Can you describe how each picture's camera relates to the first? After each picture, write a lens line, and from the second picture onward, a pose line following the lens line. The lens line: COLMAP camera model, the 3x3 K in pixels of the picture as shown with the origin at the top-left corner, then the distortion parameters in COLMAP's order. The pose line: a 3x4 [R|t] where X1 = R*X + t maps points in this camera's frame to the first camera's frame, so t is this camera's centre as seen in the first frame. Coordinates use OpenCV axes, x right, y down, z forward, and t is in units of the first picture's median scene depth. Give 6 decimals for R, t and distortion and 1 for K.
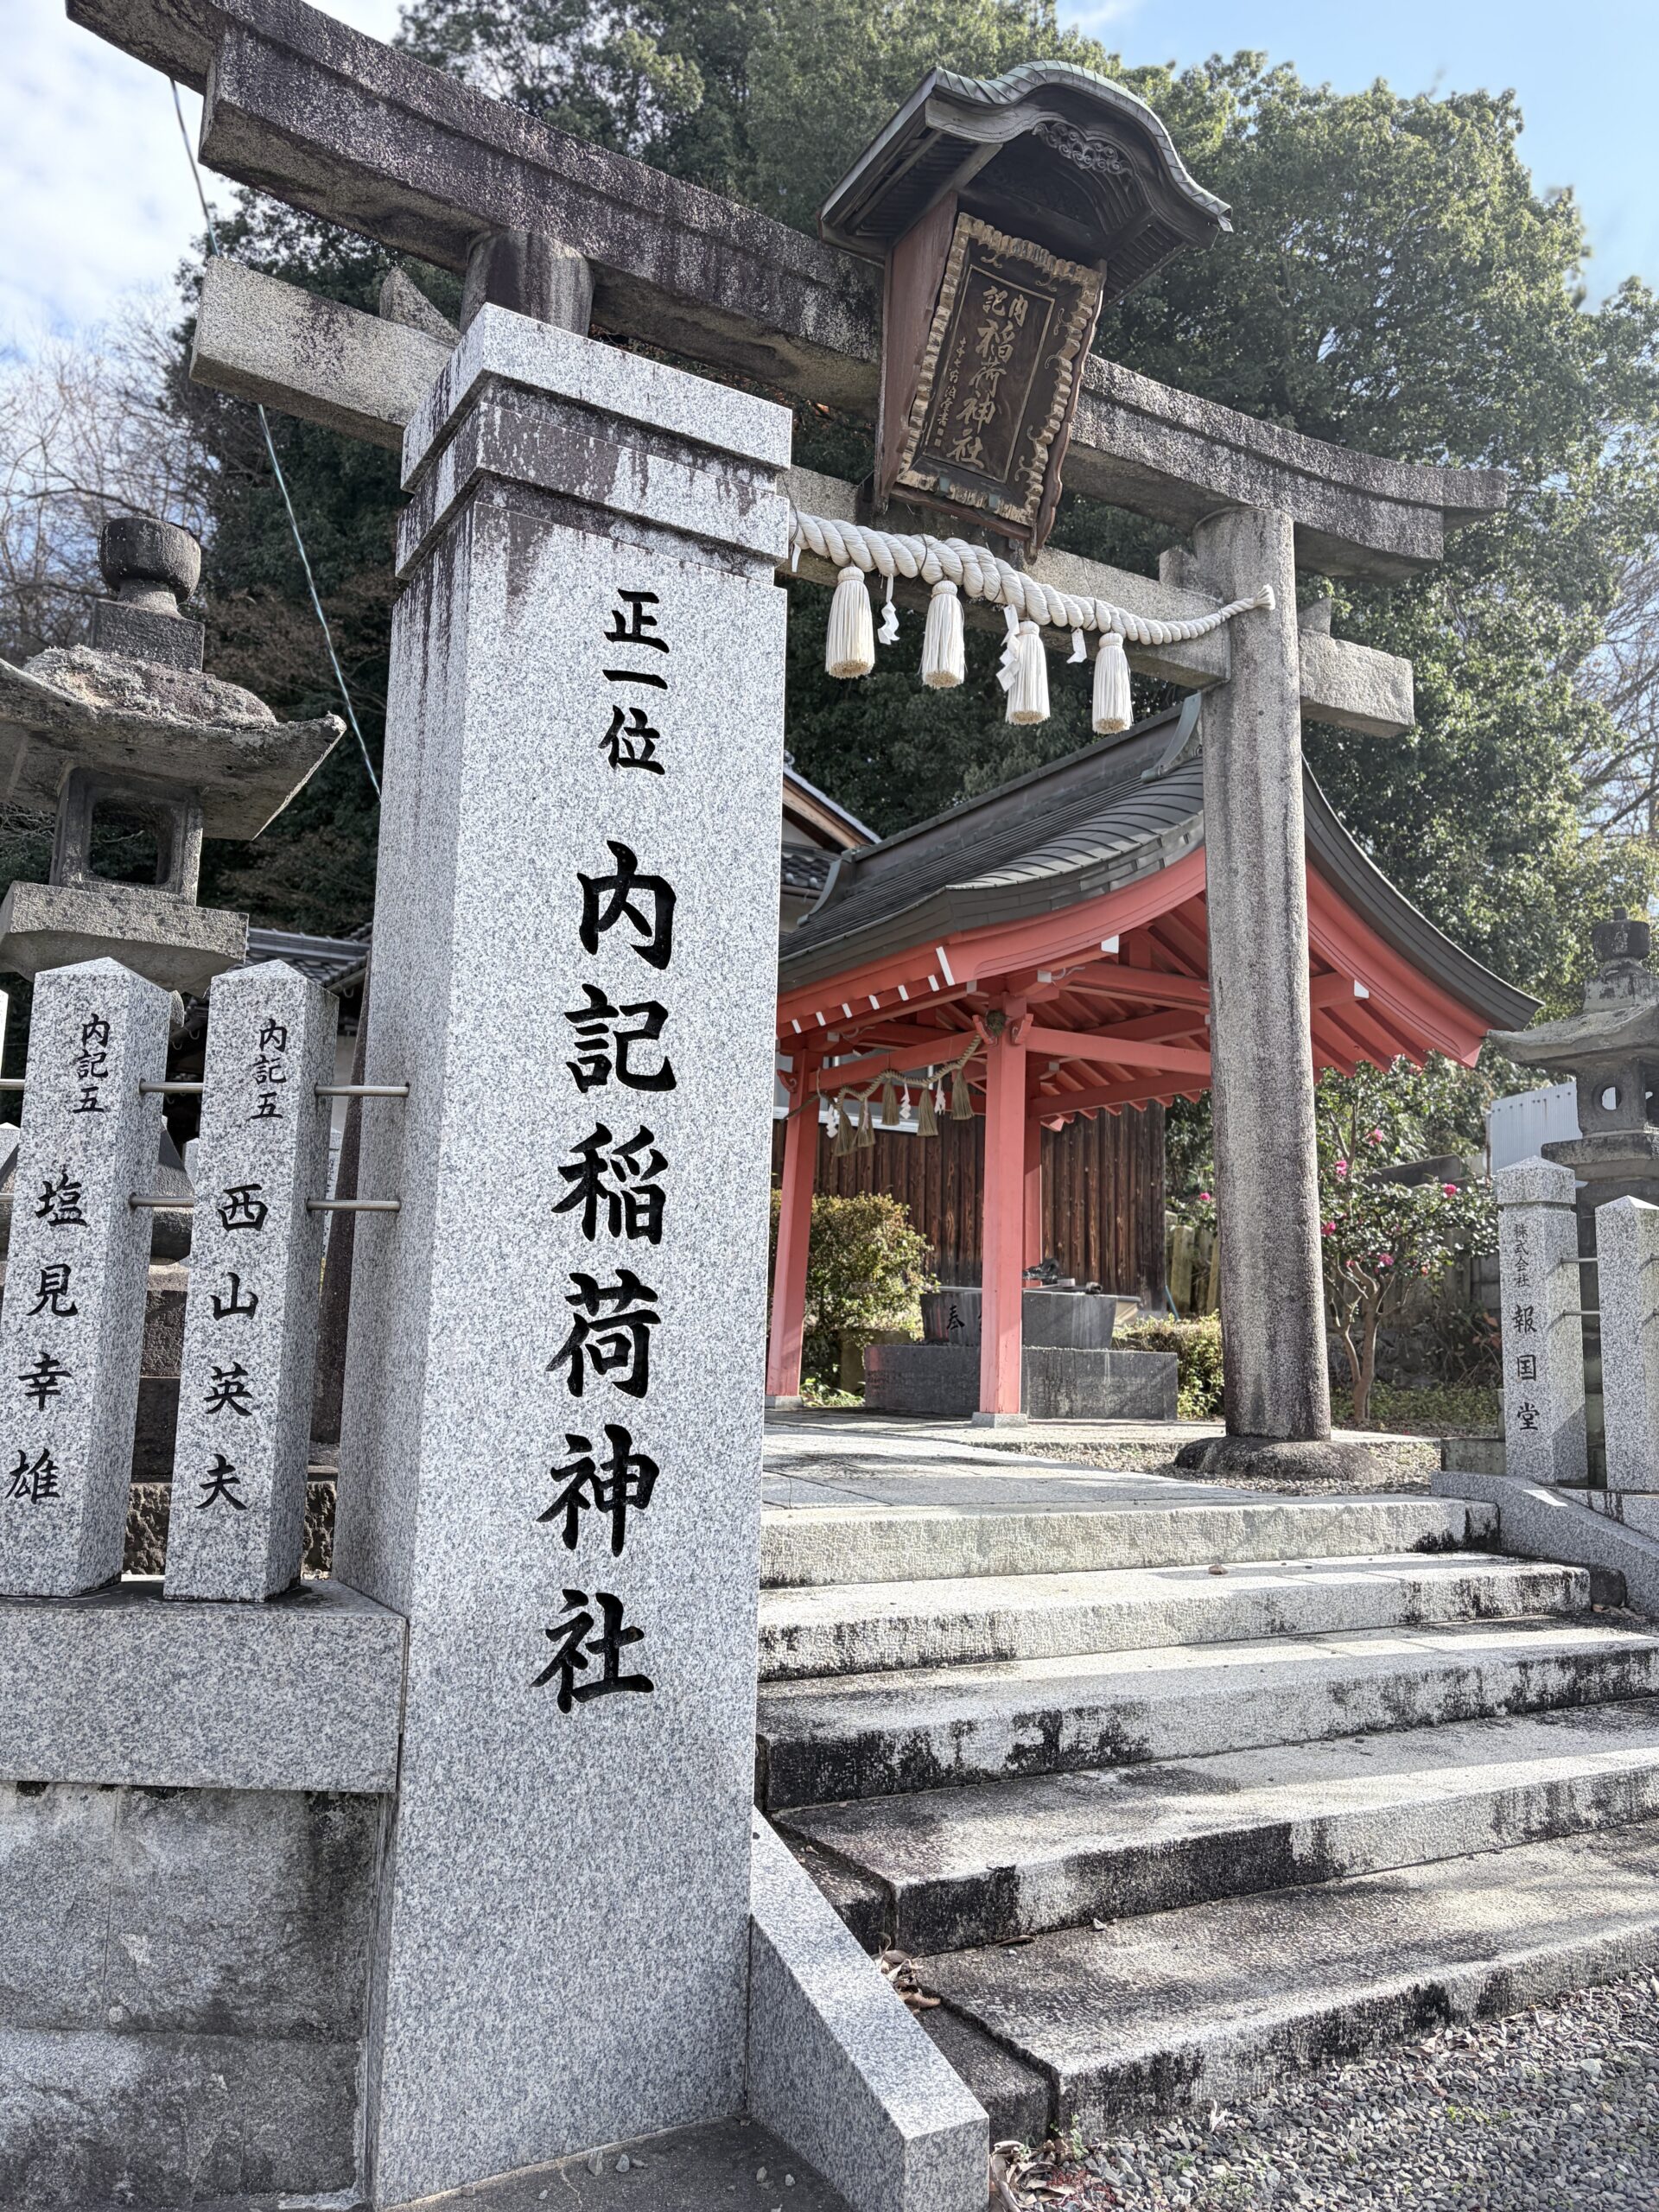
lens RADIAL K [[1671.7, 0, 832.9], [0, 1671.7, 1112.2], [0, 0, 1]] dist [0.012216, 0.002119]
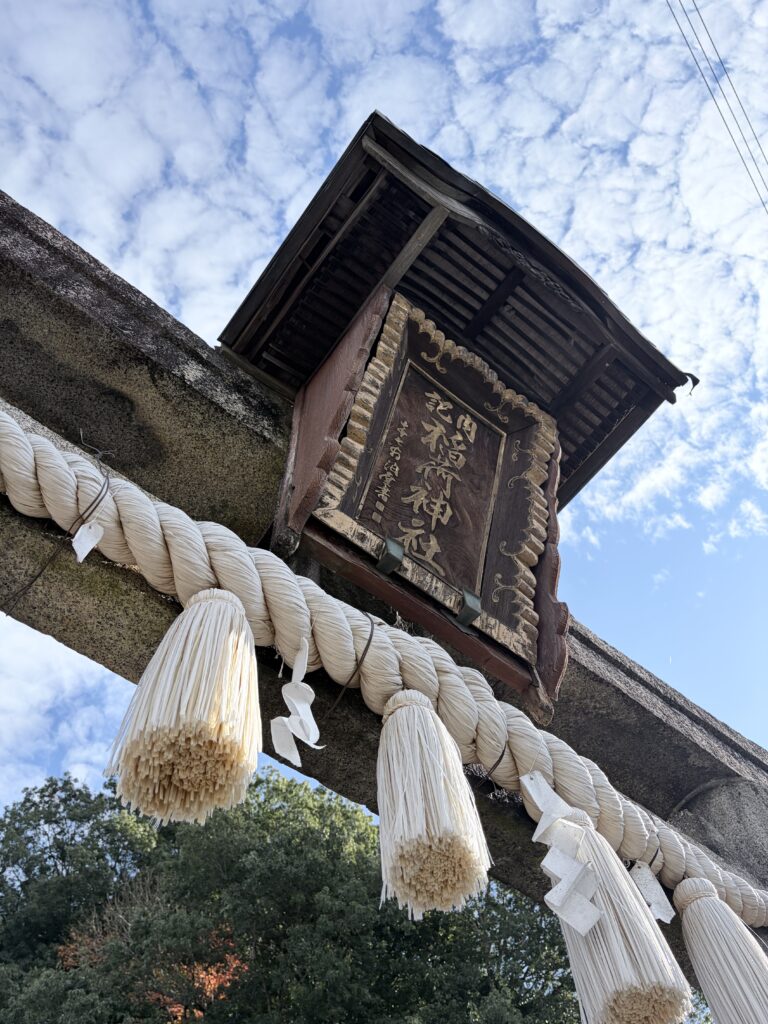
lens RADIAL K [[773.9, 0, 383.5], [0, 773.9, 507.2], [0, 0, 1]] dist [0.012216, 0.002119]
pose [[0.984201, 0.088177, 0.153532, 0.027921], [0.087368, 0.512356, -0.854318, -0.211345], [-0.153995, 0.854234, 0.496558, 1.174141]]
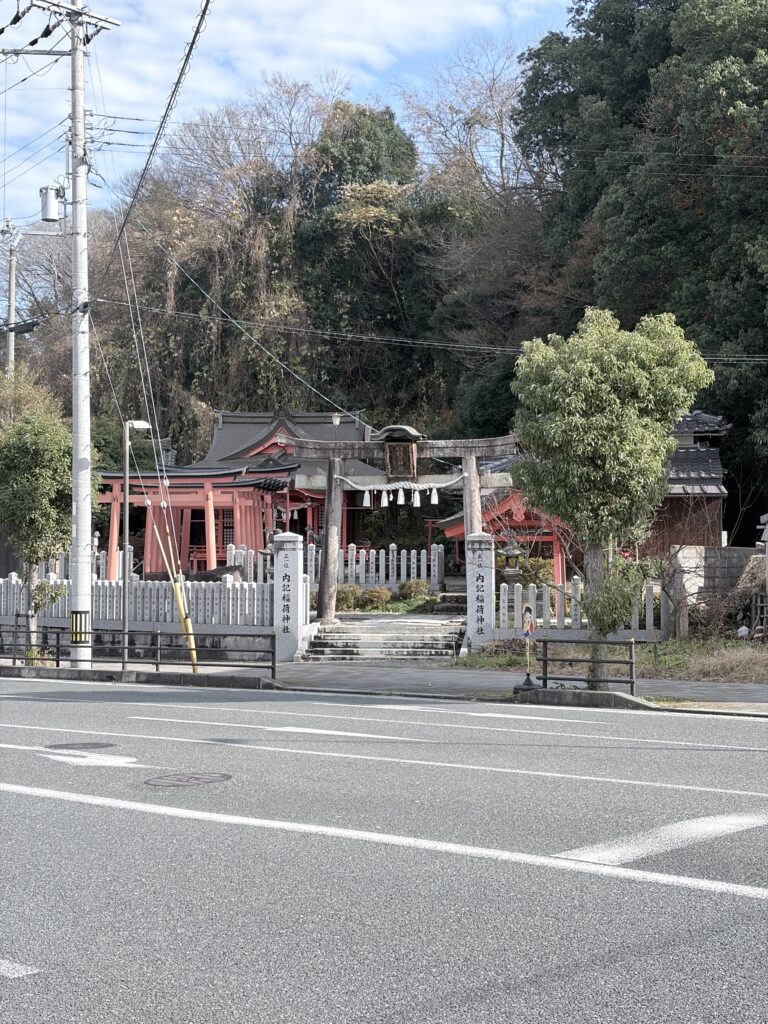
lens RADIAL K [[1542.0, 0, 384.1], [0, 1542.0, 511.9], [0, 0, 1]] dist [0.037804, 0.000000]
pose [[0.764871, -0.042832, -0.642758, 5.434843], [0.108136, 0.992165, 0.062565, -0.857361], [0.635043, -0.117359, 0.763510, -5.093502]]
